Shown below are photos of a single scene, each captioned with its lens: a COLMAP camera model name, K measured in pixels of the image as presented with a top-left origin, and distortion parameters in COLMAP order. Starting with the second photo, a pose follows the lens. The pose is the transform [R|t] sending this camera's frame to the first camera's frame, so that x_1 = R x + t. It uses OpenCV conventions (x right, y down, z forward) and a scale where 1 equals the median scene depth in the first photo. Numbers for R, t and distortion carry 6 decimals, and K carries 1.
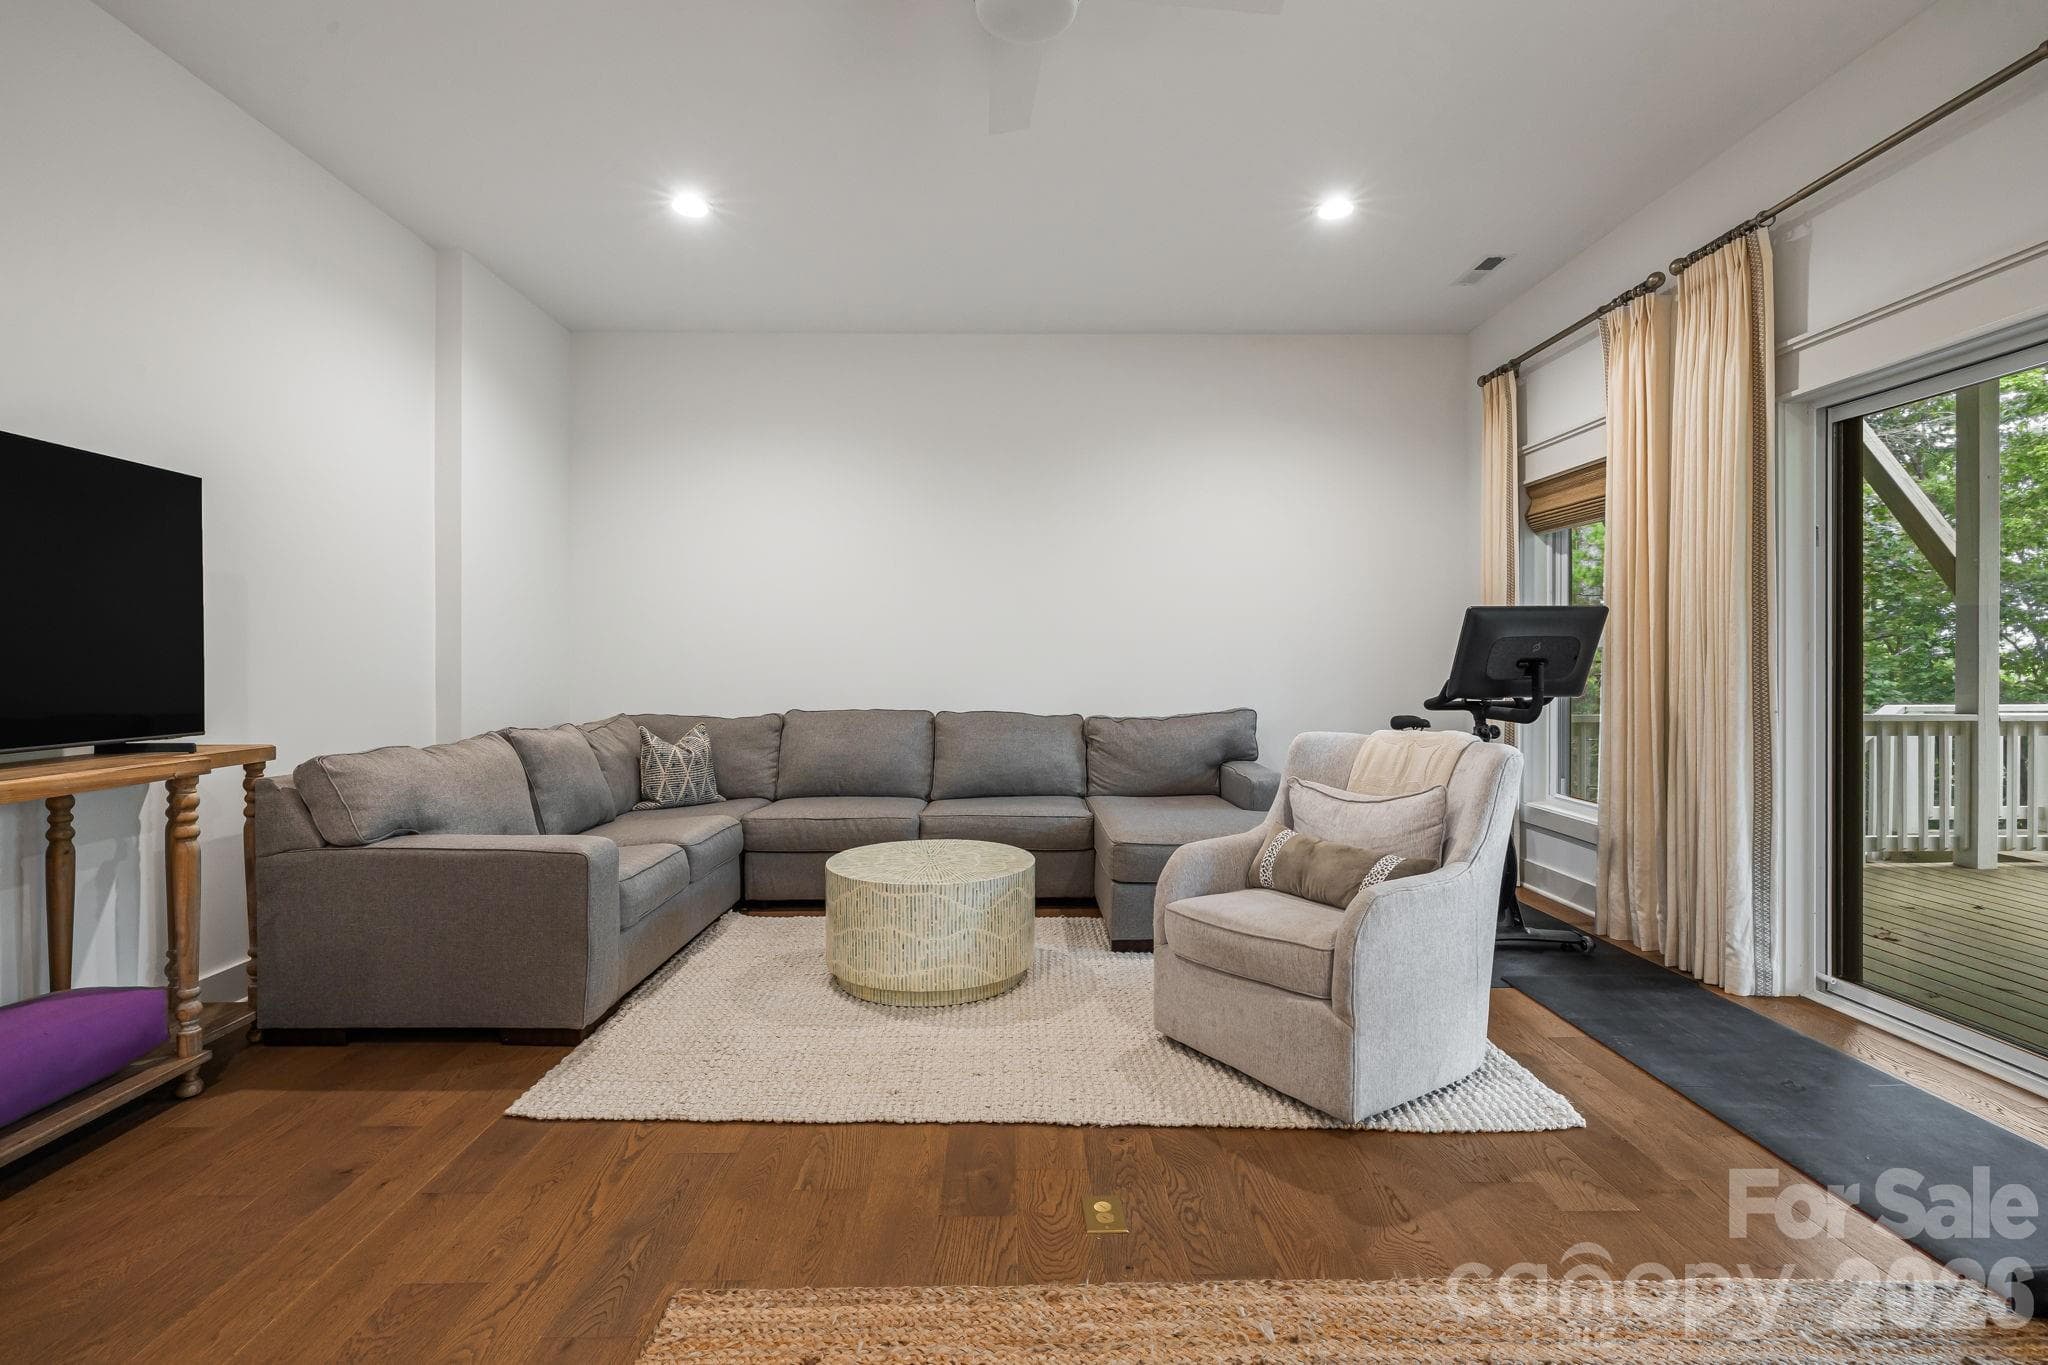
lens RADIAL K [[926.9, 0, 1028.8], [0, 926.9, 671.9], [0, 0, 1]] dist [-0.004750, 0.000283]
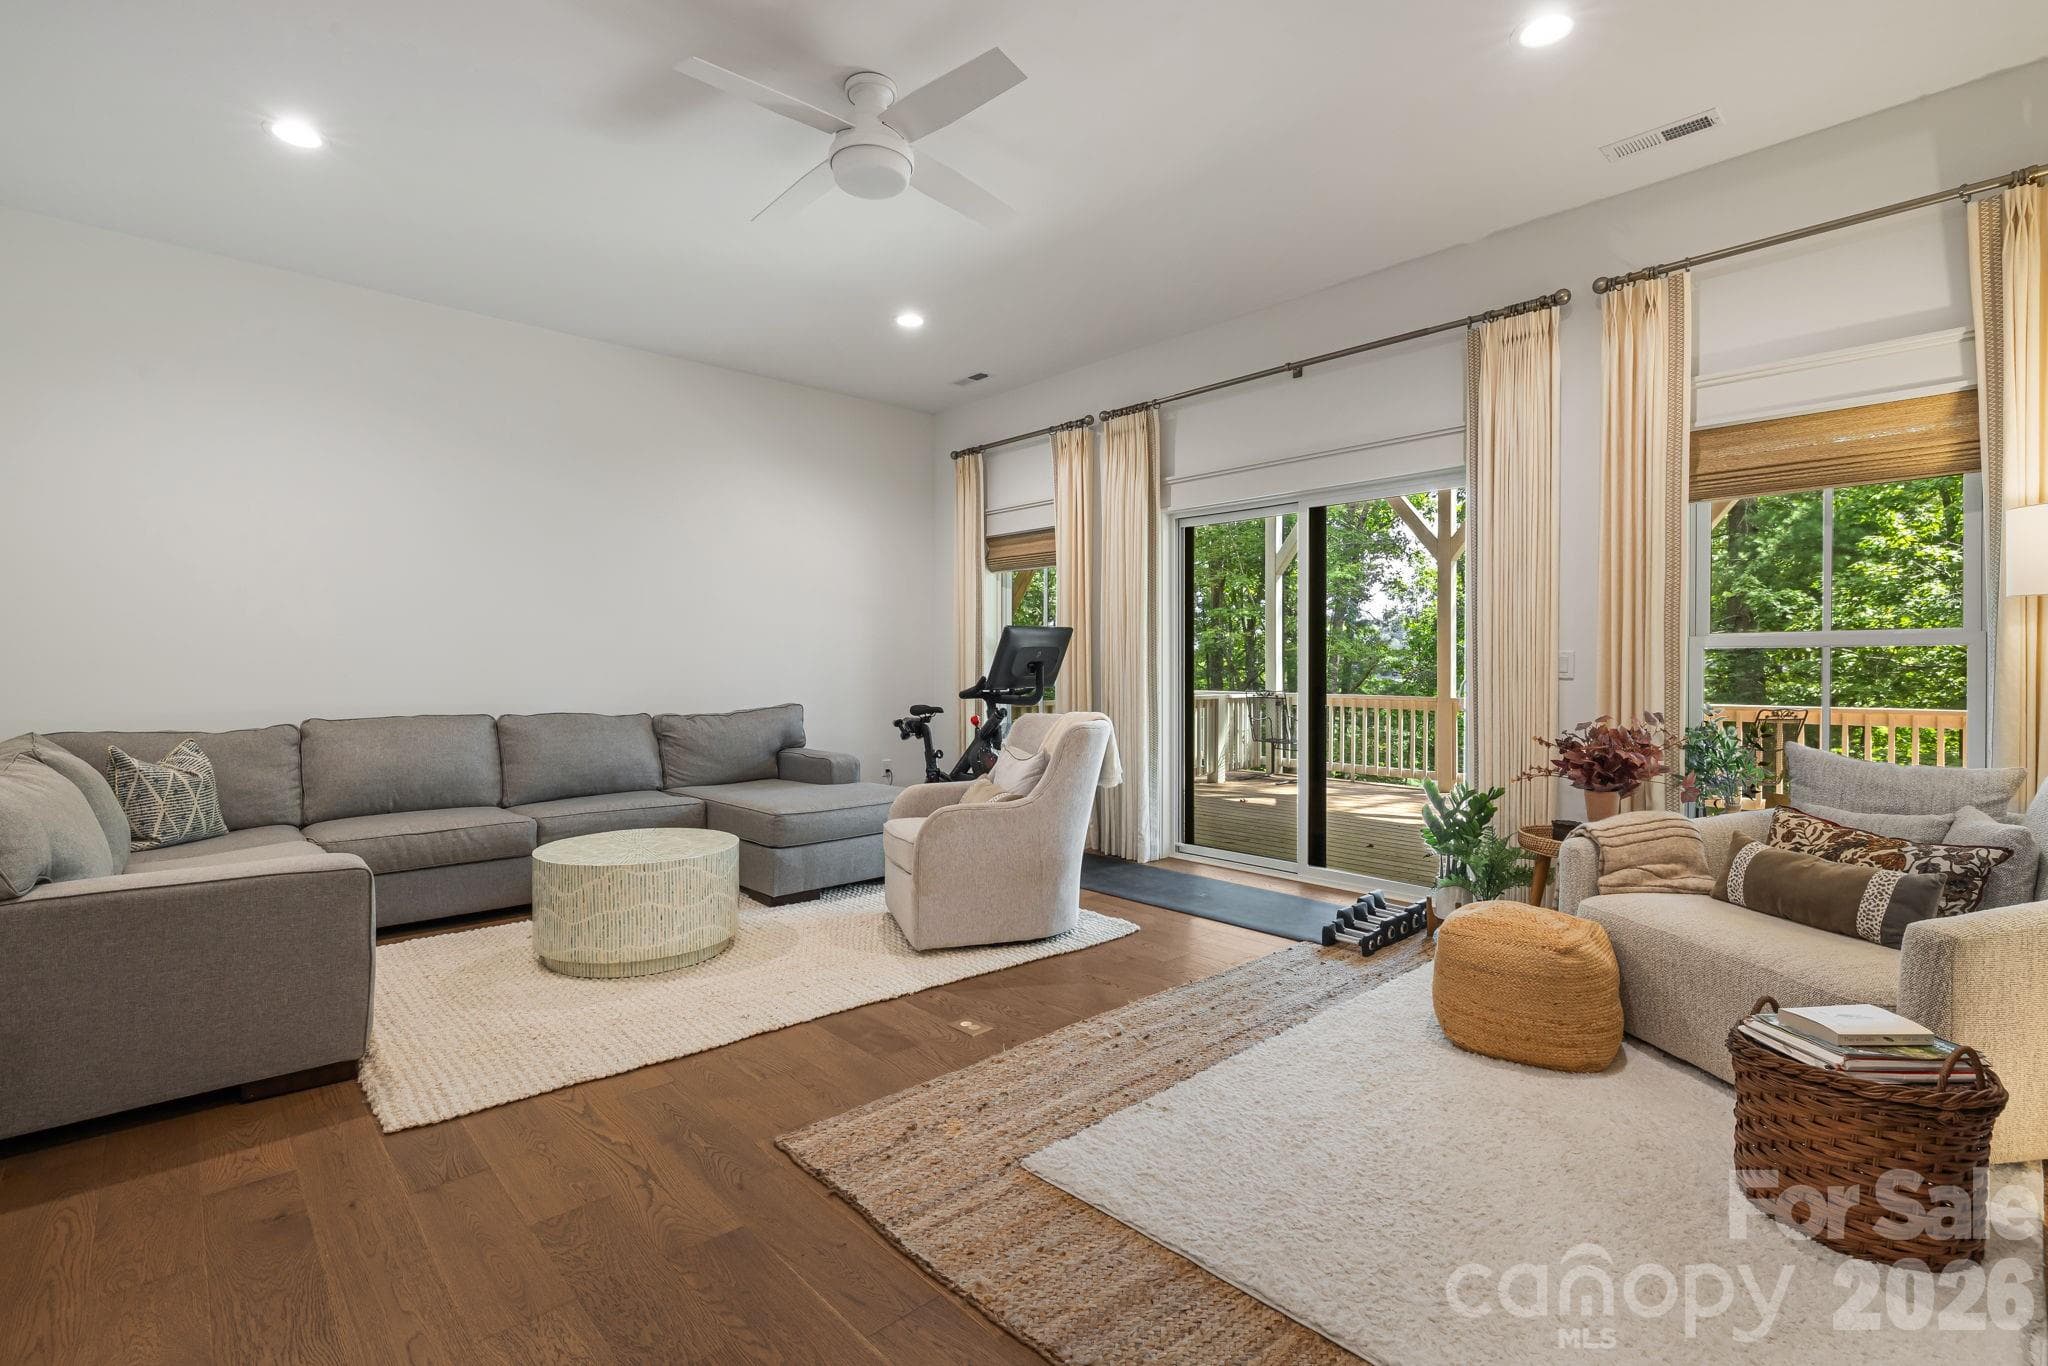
lens RADIAL K [[926.9, 0, 1034.3], [0, 926.9, 681.5], [0, 0, 1]] dist [-0.004750, 0.000283]
pose [[0.740170, -0.010637, 0.672335, -0.476712], [0.006613, 0.999942, 0.008540, 0.005422], [-0.672387, -0.001875, 0.740197, -0.105736]]
